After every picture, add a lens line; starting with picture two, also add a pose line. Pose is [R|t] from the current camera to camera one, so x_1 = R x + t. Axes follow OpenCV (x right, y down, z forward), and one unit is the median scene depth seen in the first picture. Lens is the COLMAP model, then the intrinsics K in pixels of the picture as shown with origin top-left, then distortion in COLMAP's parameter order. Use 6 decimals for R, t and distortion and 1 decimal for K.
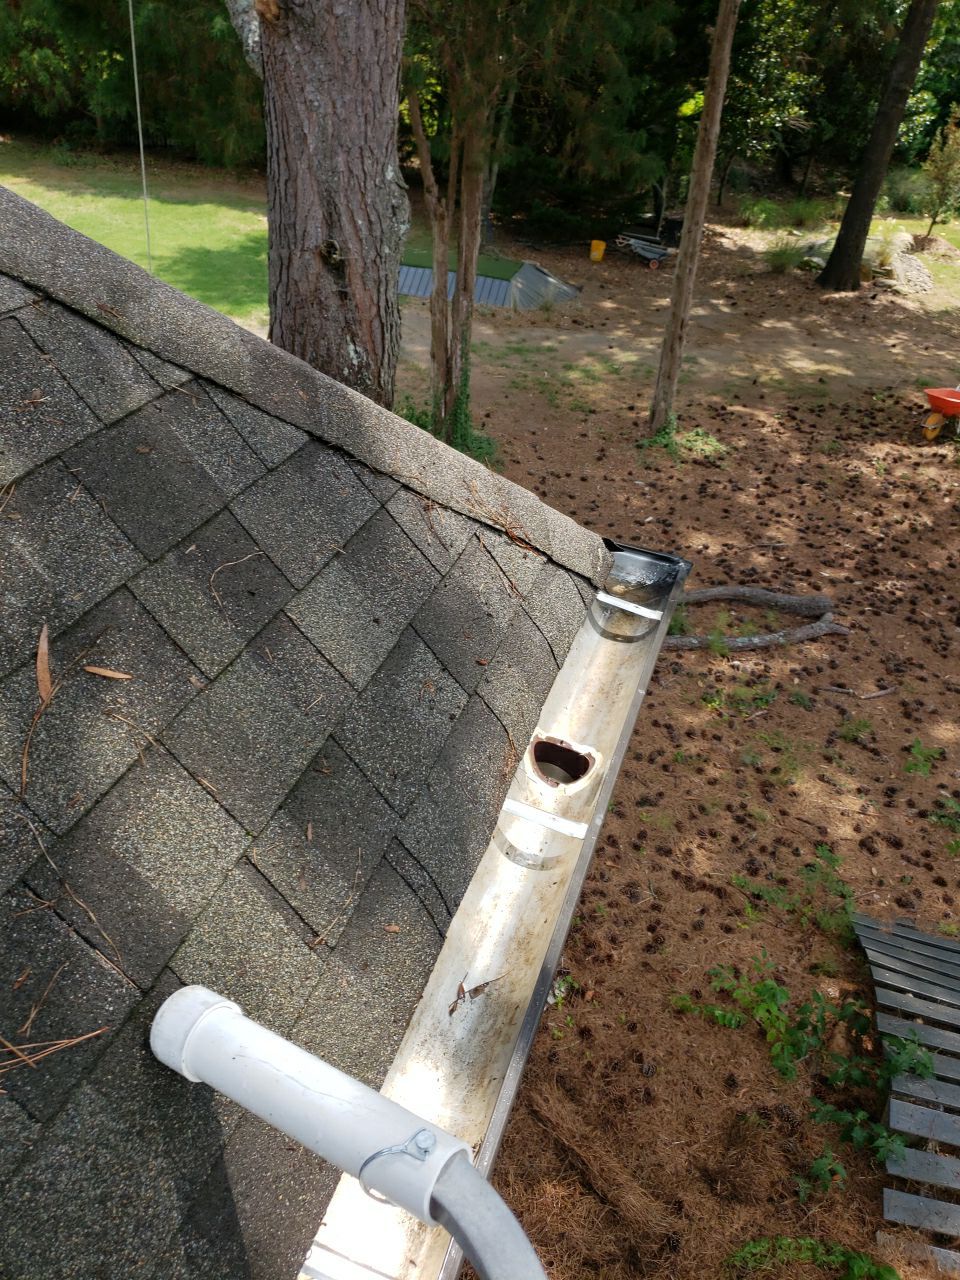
lens RADIAL K [[998.2, 0, 480.0], [0, 998.2, 640.0], [0, 0, 1]] dist [-0.008206, 0.058124]
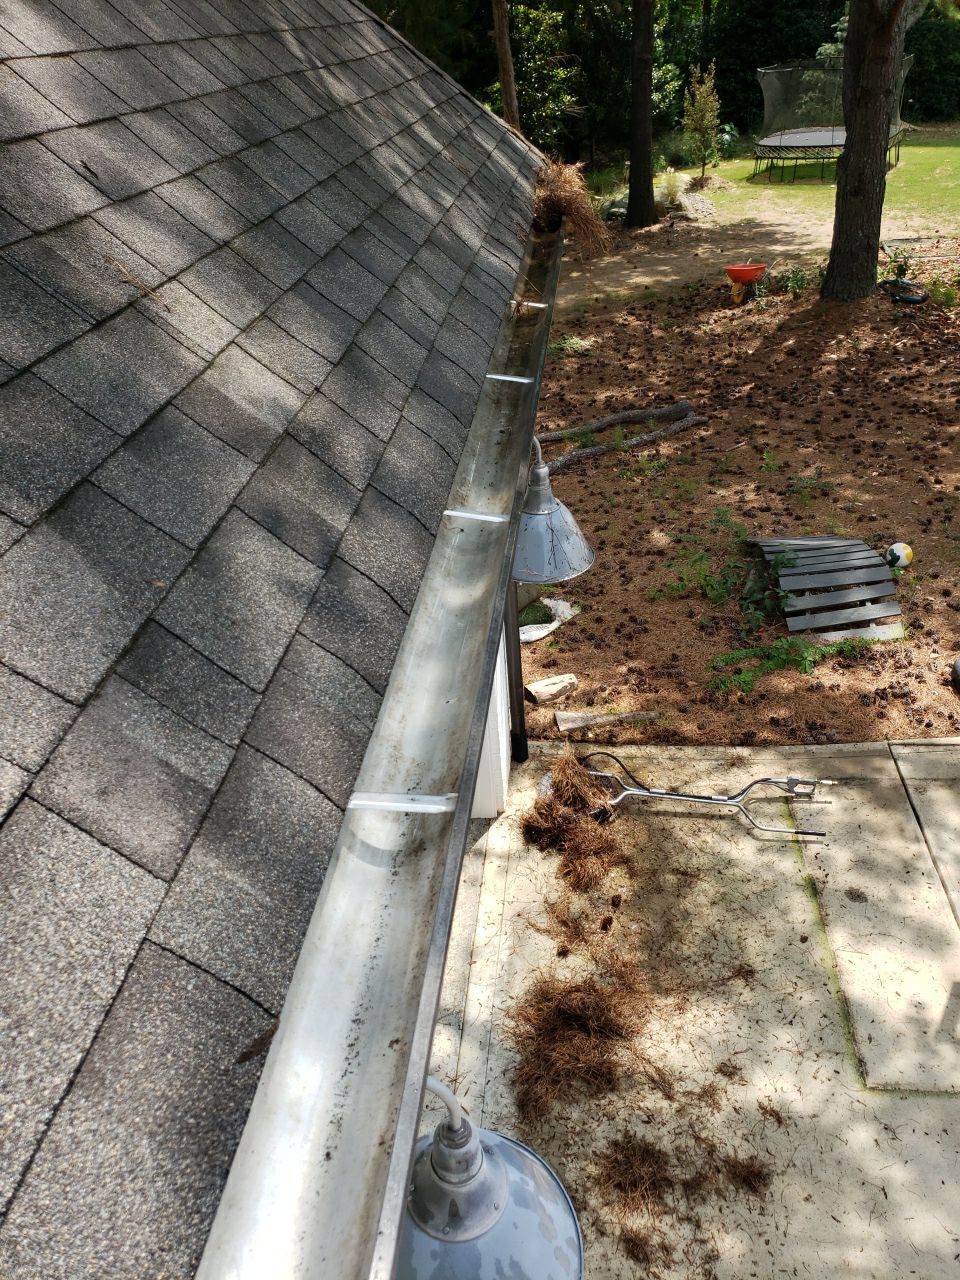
lens RADIAL K [[984.4, 0, 476.5], [0, 984.4, 638.3], [0, 0, 1]] dist [0.037397, -0.011955]
pose [[0.961115, -0.265058, 0.077472, -0.085157], [0.268380, 0.962640, -0.035999, 0.168890], [-0.065036, 0.055392, 0.996344, -0.222530]]
